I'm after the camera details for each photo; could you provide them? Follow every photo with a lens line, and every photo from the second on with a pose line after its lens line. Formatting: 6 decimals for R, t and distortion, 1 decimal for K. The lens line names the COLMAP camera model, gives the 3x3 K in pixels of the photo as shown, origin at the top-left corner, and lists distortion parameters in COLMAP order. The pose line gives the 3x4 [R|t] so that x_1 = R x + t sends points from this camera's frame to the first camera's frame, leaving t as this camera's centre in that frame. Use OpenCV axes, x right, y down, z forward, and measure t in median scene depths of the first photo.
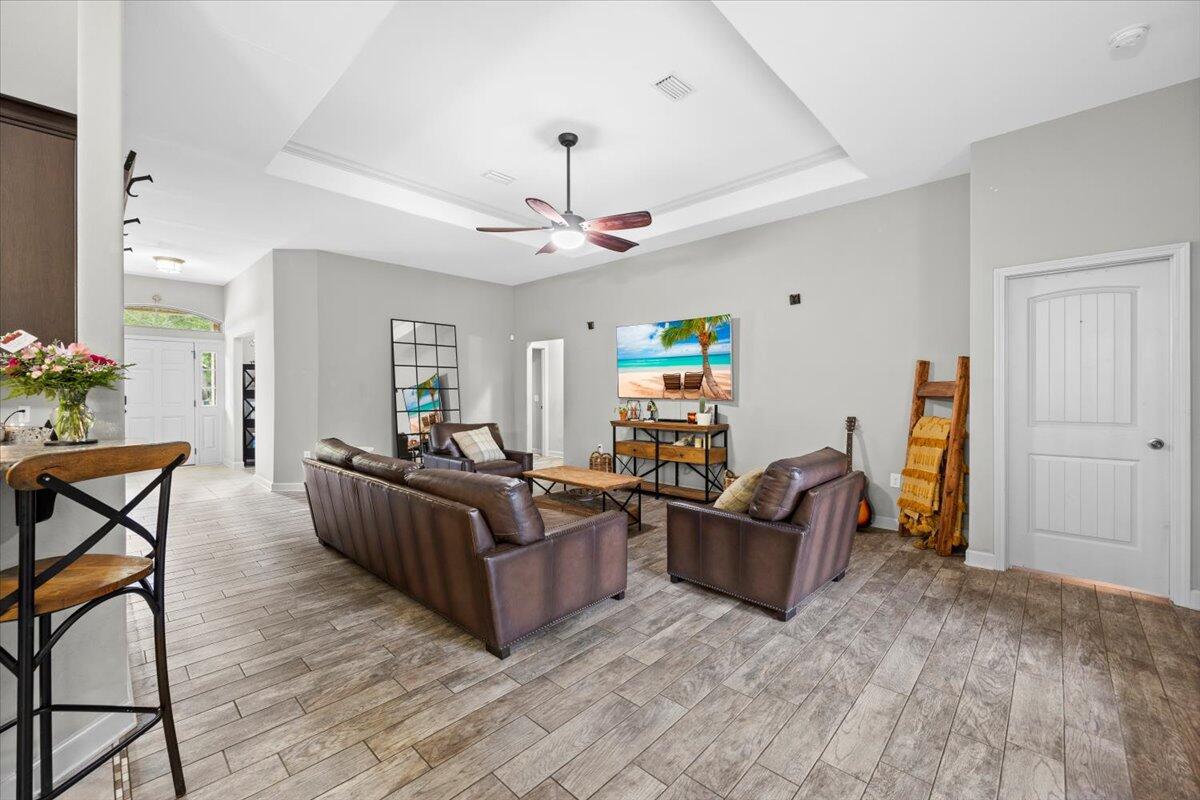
lens RADIAL K [[484.0, 0, 600.0], [0, 484.0, 396.3], [0, 0, 1]] dist [-0.004131, -0.000181]
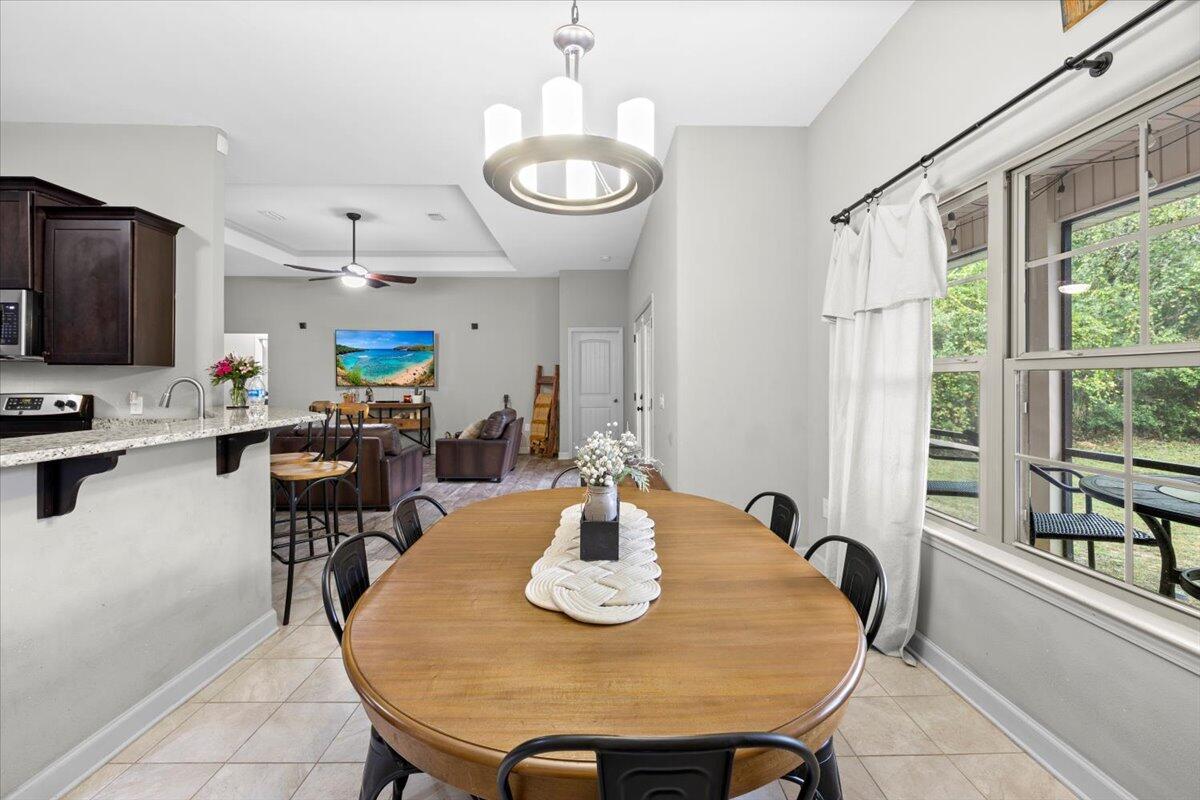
lens RADIAL K [[486.0, 0, 601.6], [0, 486.0, 383.1], [0, 0, 1]] dist [-0.003626, -0.000534]
pose [[0.712511, -0.000671, 0.701661, -0.567202], [0.005957, 0.999969, -0.005094, 0.010488], [-0.701636, 0.007810, 0.712493, -0.621082]]
